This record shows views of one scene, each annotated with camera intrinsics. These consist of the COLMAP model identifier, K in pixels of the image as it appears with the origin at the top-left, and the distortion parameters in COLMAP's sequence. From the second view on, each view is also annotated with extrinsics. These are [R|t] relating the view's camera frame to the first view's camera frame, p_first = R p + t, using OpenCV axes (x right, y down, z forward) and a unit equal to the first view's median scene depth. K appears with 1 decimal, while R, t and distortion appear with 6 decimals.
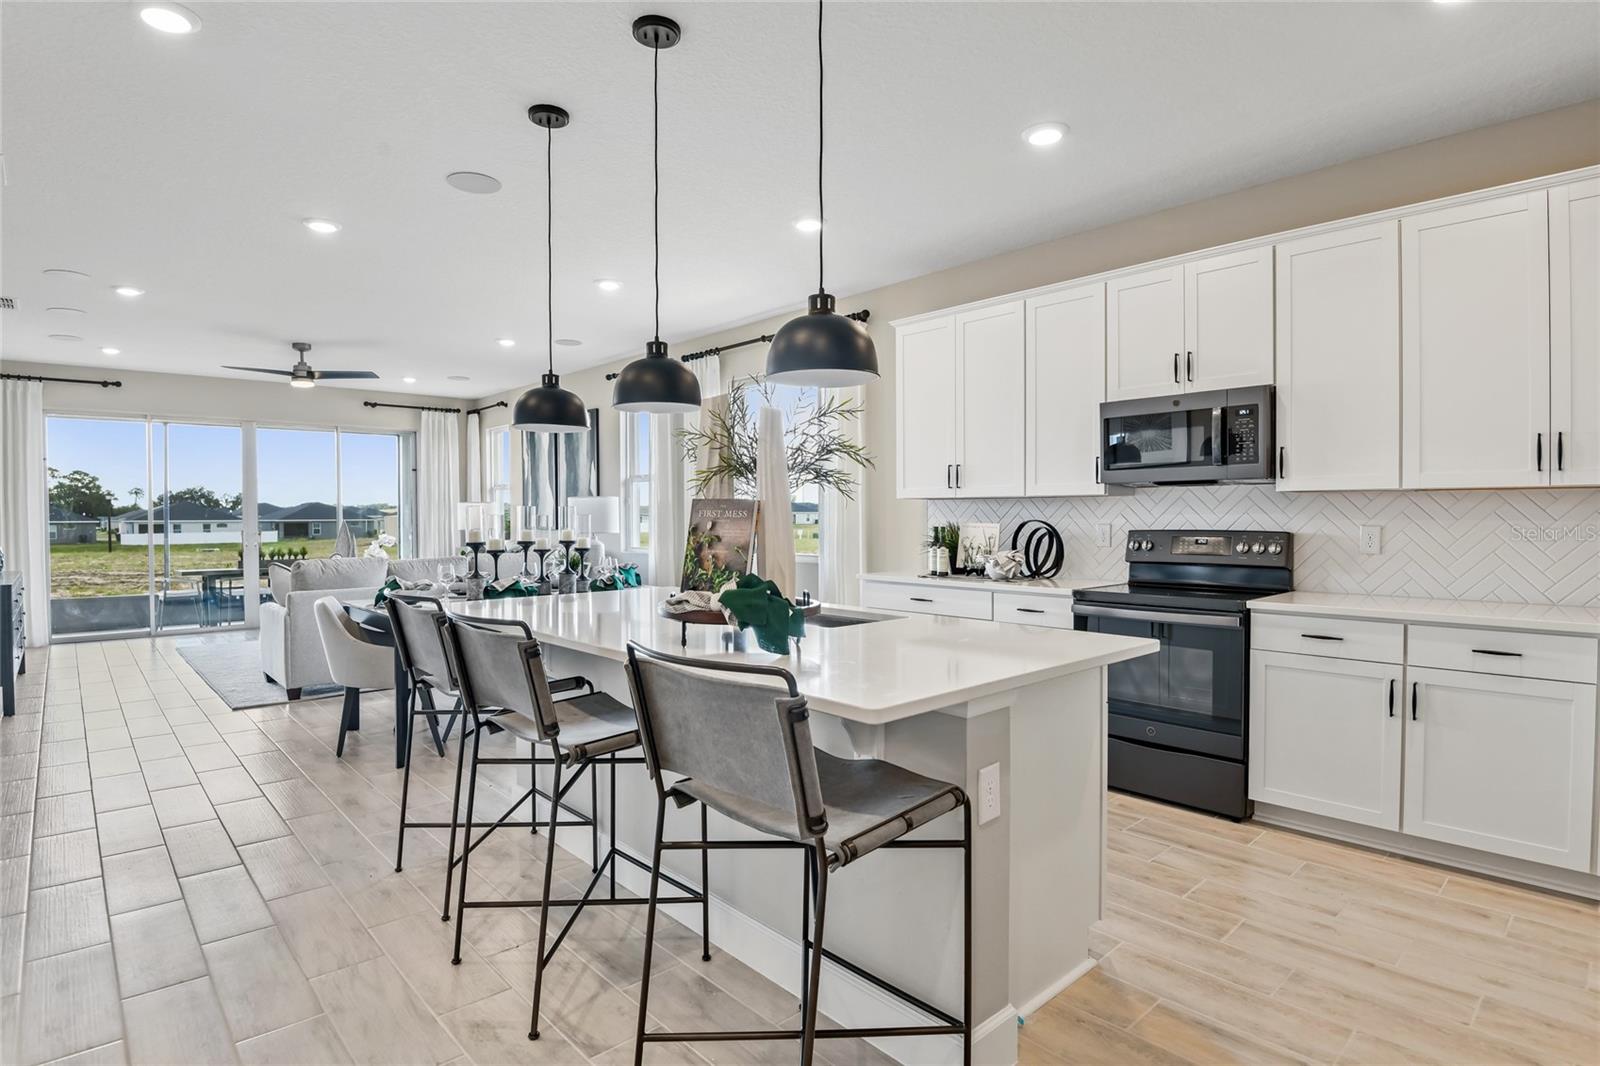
lens RADIAL K [[820.4, 0, 797.2], [0, 820.4, 531.4], [0, 0, 1]] dist [-0.029062, -0.011442]
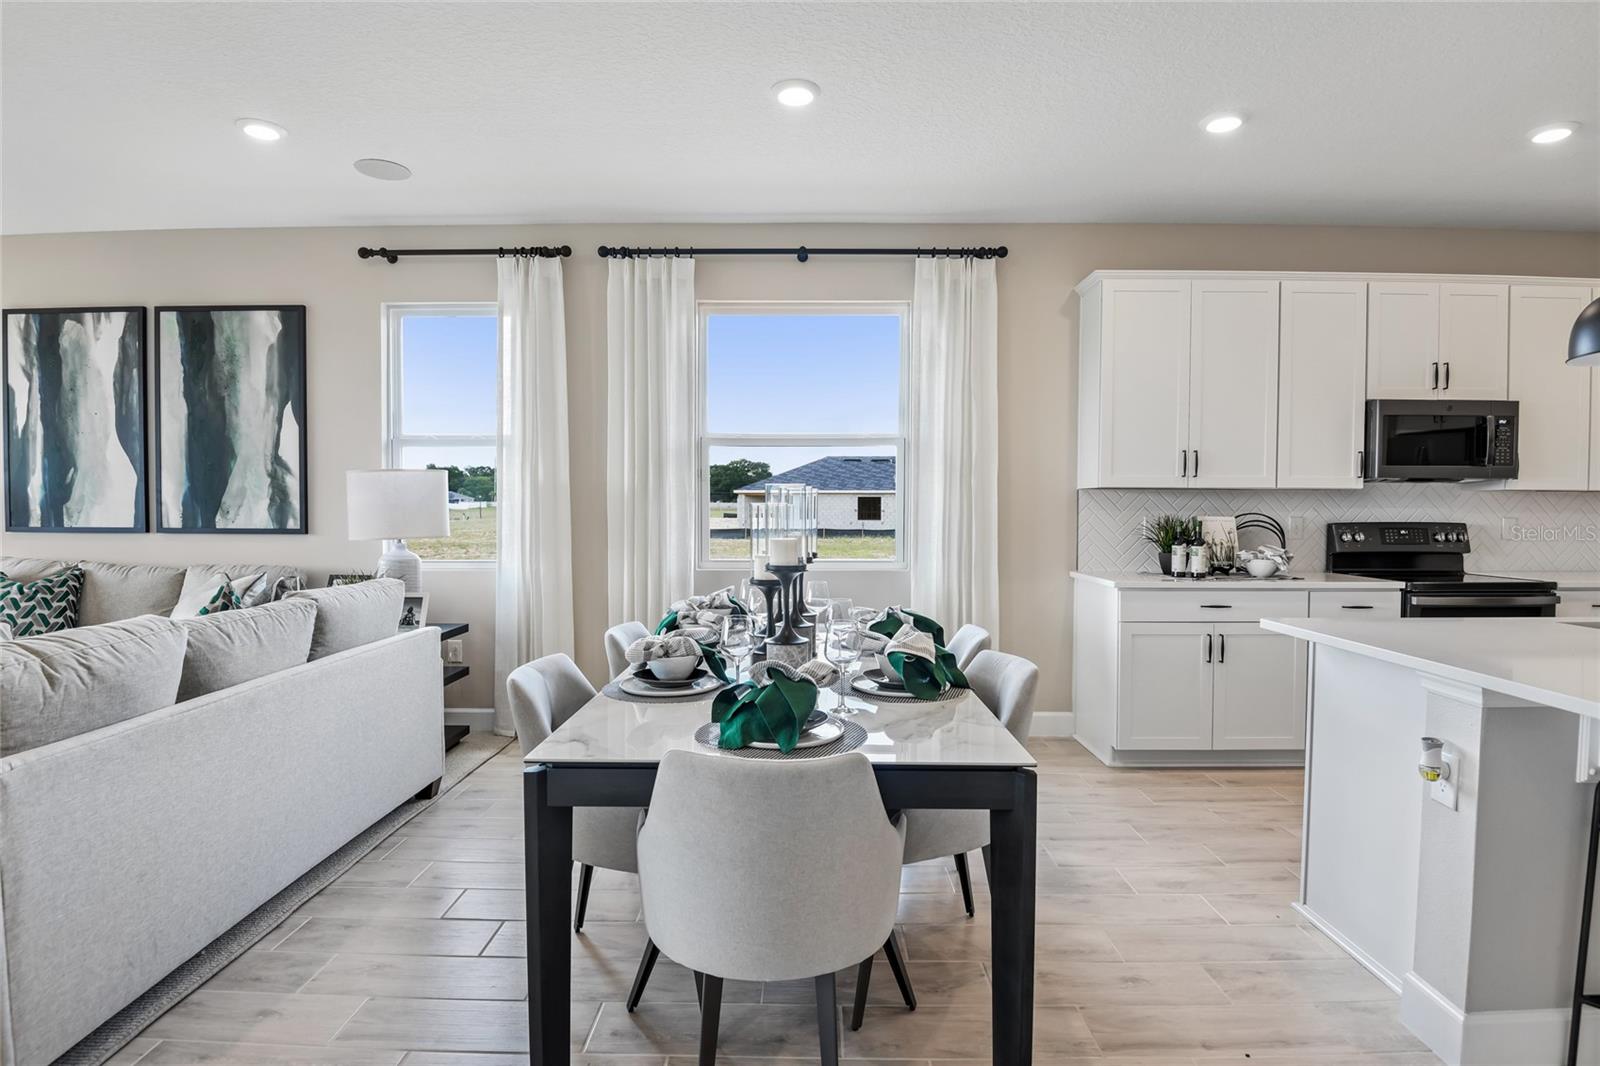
lens RADIAL K [[820.4, 0, 811.4], [0, 820.4, 536.7], [0, 0, 1]] dist [-0.029062, -0.011442]
pose [[0.674979, -0.017232, 0.737636, -0.886716], [0.011959, 0.999851, 0.012415, -0.005021], [-0.737740, 0.000442, 0.675085, 0.857974]]
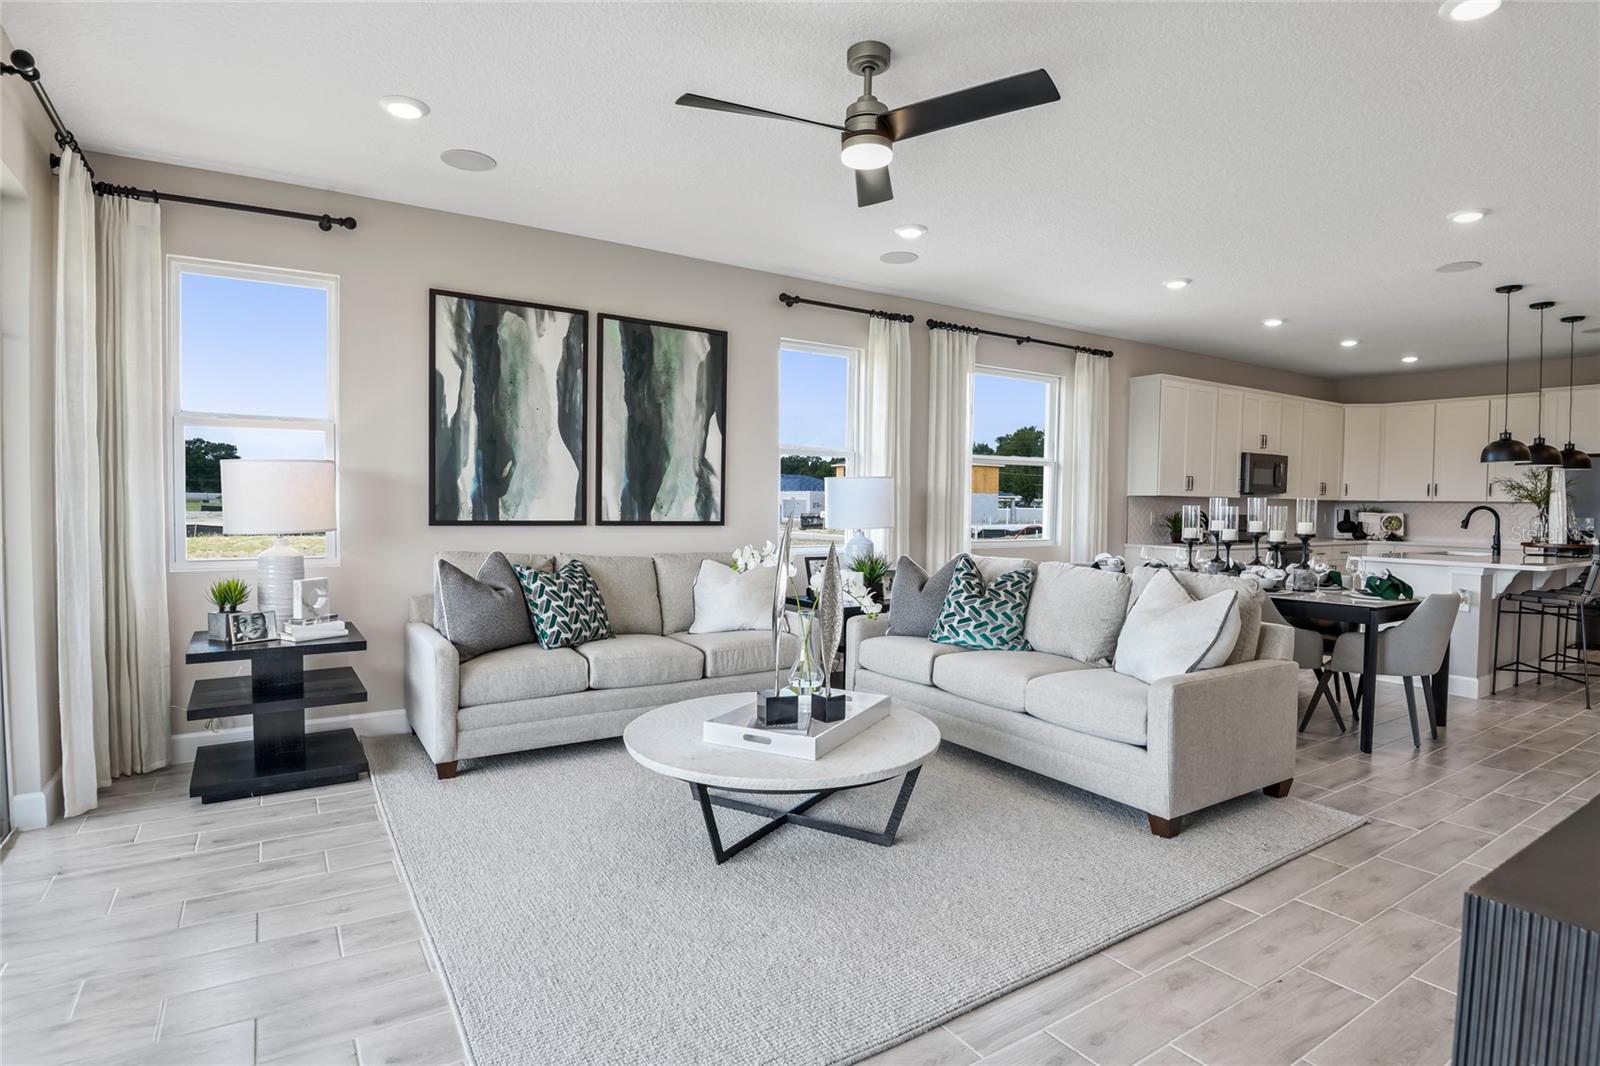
lens RADIAL K [[820.4, 0, 803.1], [0, 820.4, 527.1], [0, 0, 1]] dist [-0.029062, -0.011442]
pose [[0.163417, -0.018120, 0.986391, -1.846787], [0.013931, 0.999774, 0.016058, -0.021152], [-0.986459, 0.011118, 0.163633, 1.805592]]
